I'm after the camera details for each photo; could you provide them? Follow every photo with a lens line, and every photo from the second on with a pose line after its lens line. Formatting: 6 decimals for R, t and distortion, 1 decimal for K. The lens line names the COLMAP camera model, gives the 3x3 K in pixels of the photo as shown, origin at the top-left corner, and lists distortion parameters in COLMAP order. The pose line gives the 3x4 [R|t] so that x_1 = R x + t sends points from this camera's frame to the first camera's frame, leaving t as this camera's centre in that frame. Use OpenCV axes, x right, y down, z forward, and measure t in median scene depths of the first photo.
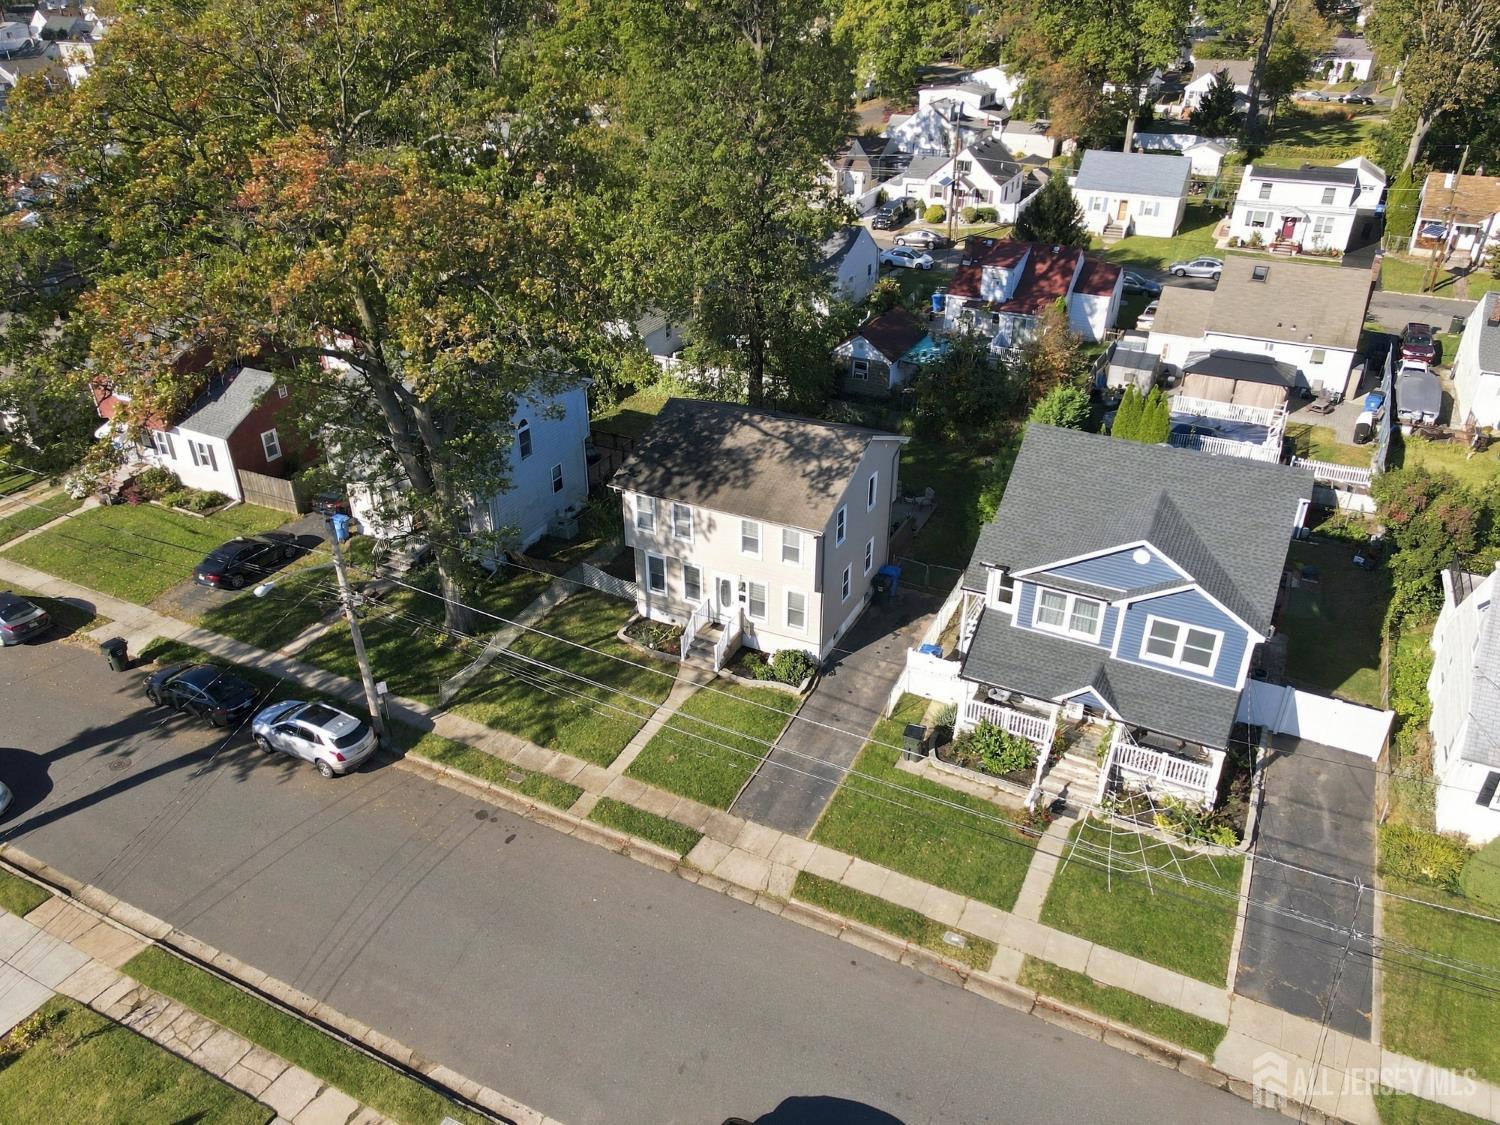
lens RADIAL K [[1095.2, 0, 753.3], [0, 1095.2, 561.6], [0, 0, 1]] dist [-0.000352, 0.030895]
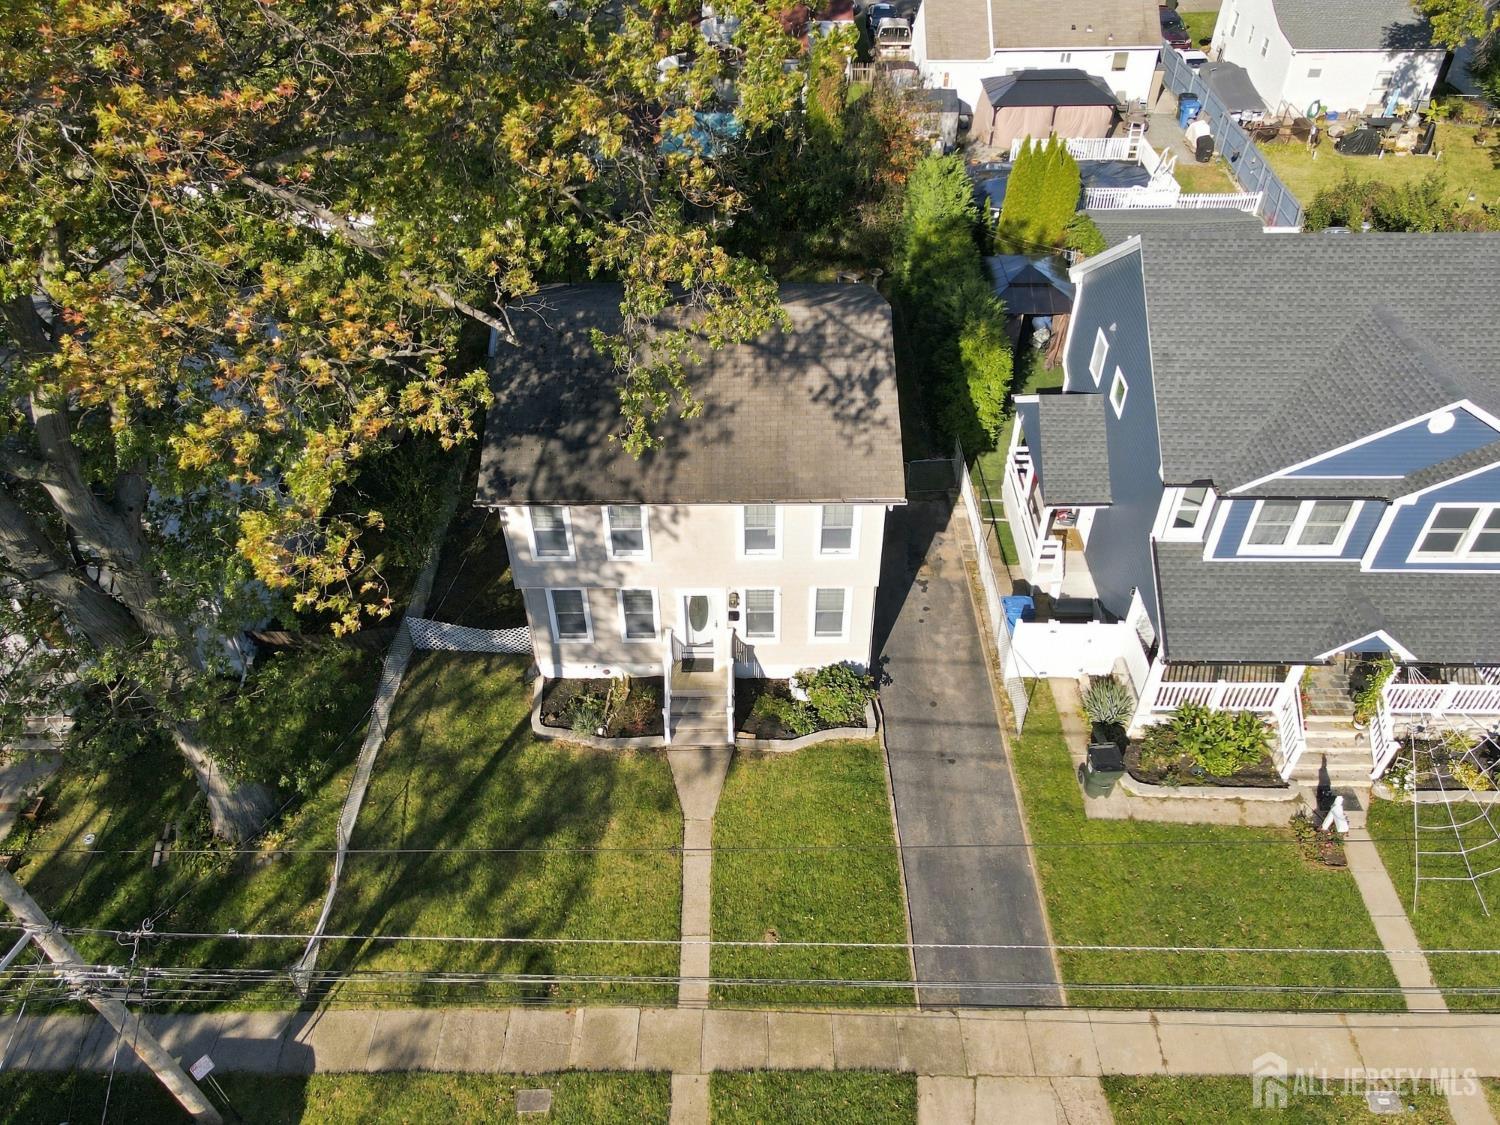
lens RADIAL K [[1093.3, 0, 750.0], [0, 1093.3, 562.5], [0, 0, 1]] dist [0.031043, -0.024583]
pose [[0.896162, -0.298016, 0.328756, -0.199728], [0.226904, 0.944478, 0.237645, -0.141493], [-0.381325, -0.138372, 0.914026, 0.458068]]
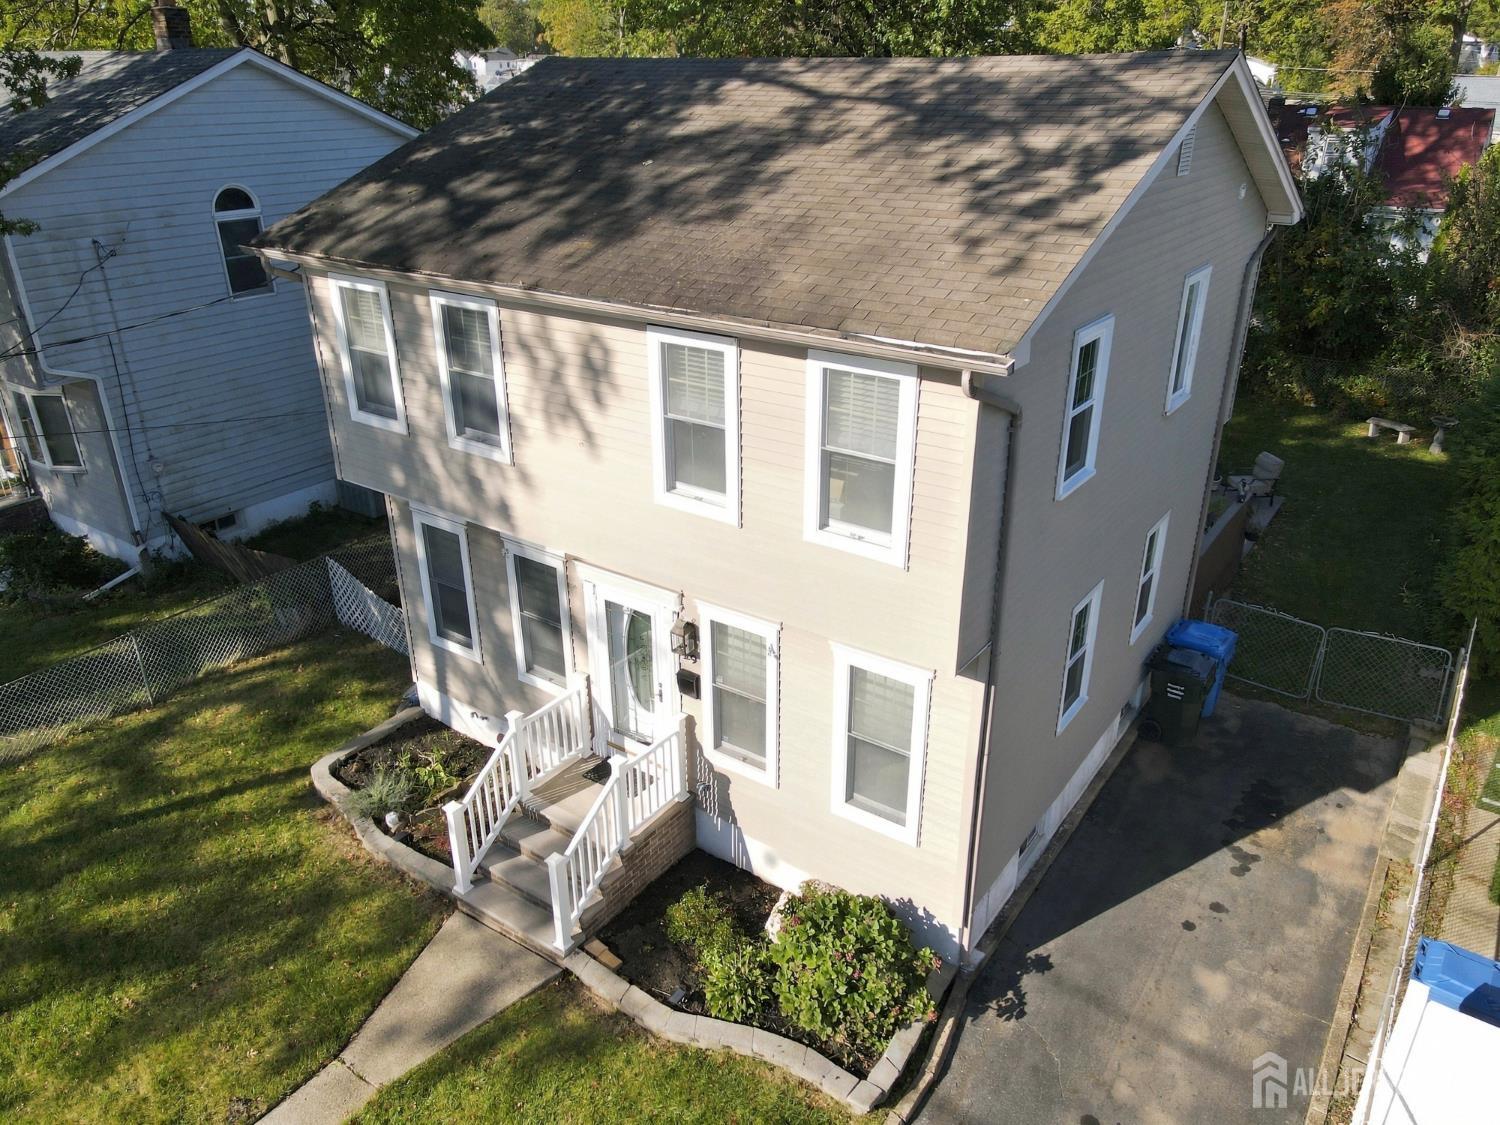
lens RADIAL K [[1095.2, 0, 753.3], [0, 1095.2, 561.6], [0, 0, 1]] dist [-0.000352, 0.030895]
pose [[0.987528, 0.062423, -0.144537, 0.044910], [-0.075353, 0.993460, -0.085781, 0.026827], [0.138237, 0.095602, 0.985774, 0.753520]]
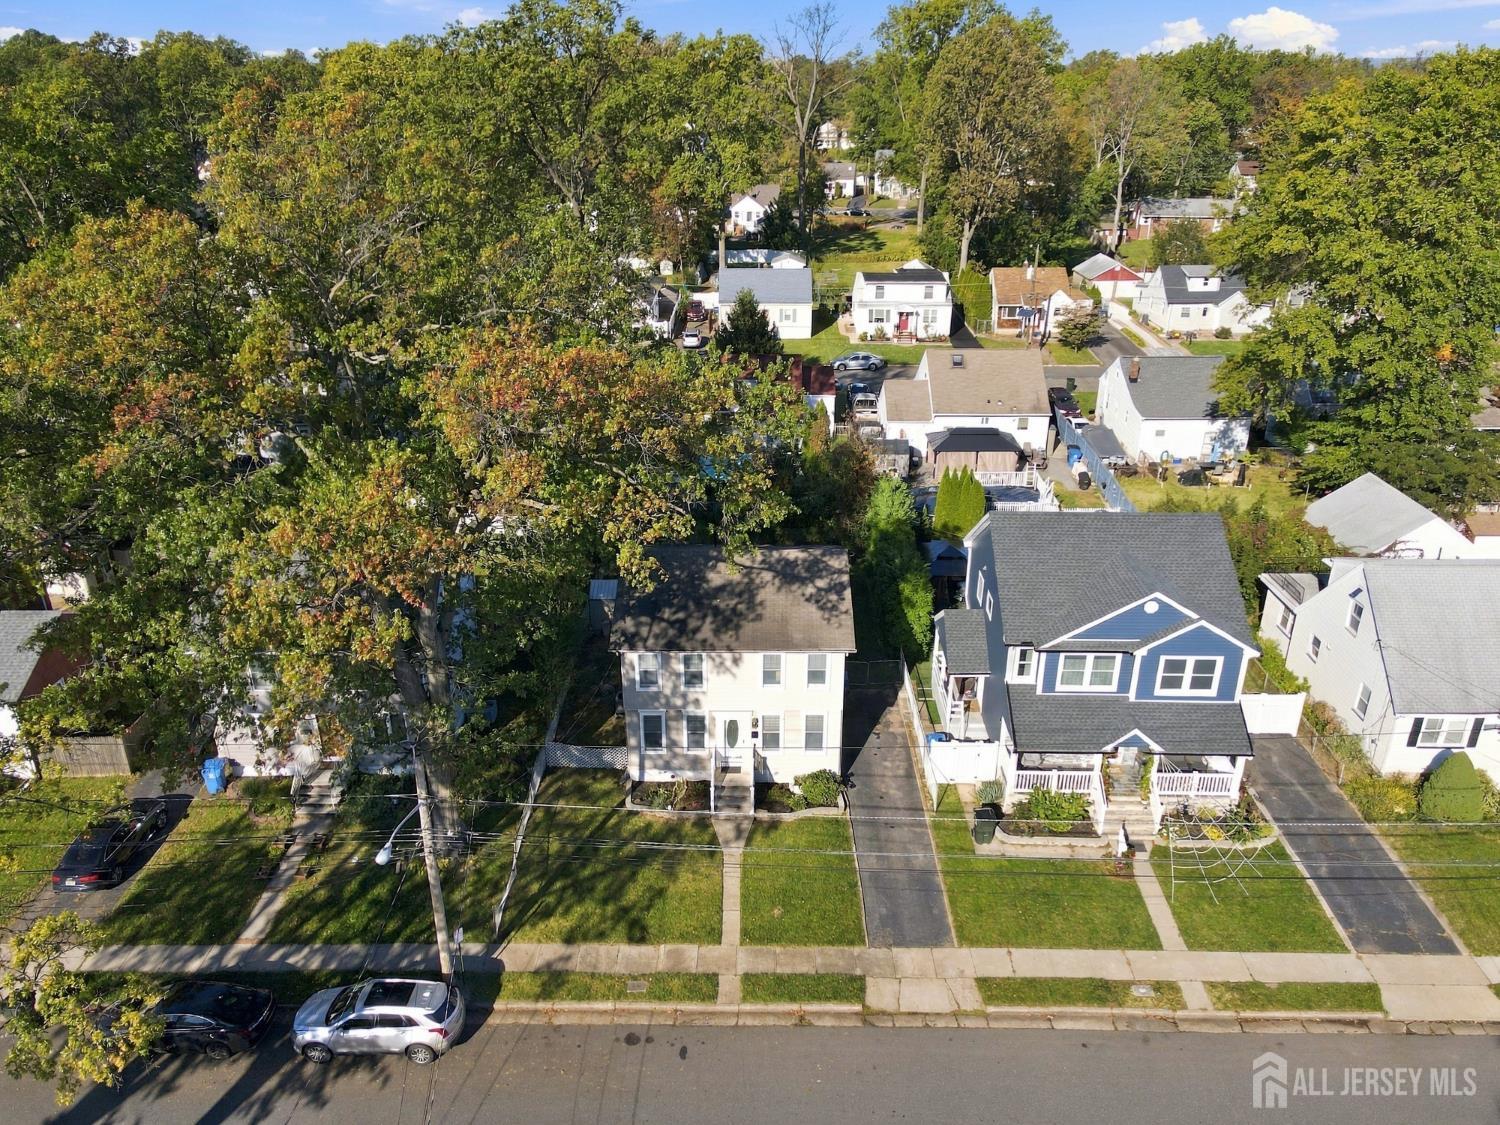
lens RADIAL K [[1095.2, 0, 753.3], [0, 1095.2, 561.6], [0, 0, 1]] dist [-0.000352, 0.030895]
pose [[0.898228, -0.180384, 0.400810, -0.388785], [0.219703, 0.974072, -0.053981, -0.066543], [-0.380681, 0.136546, 0.914569, 0.084706]]
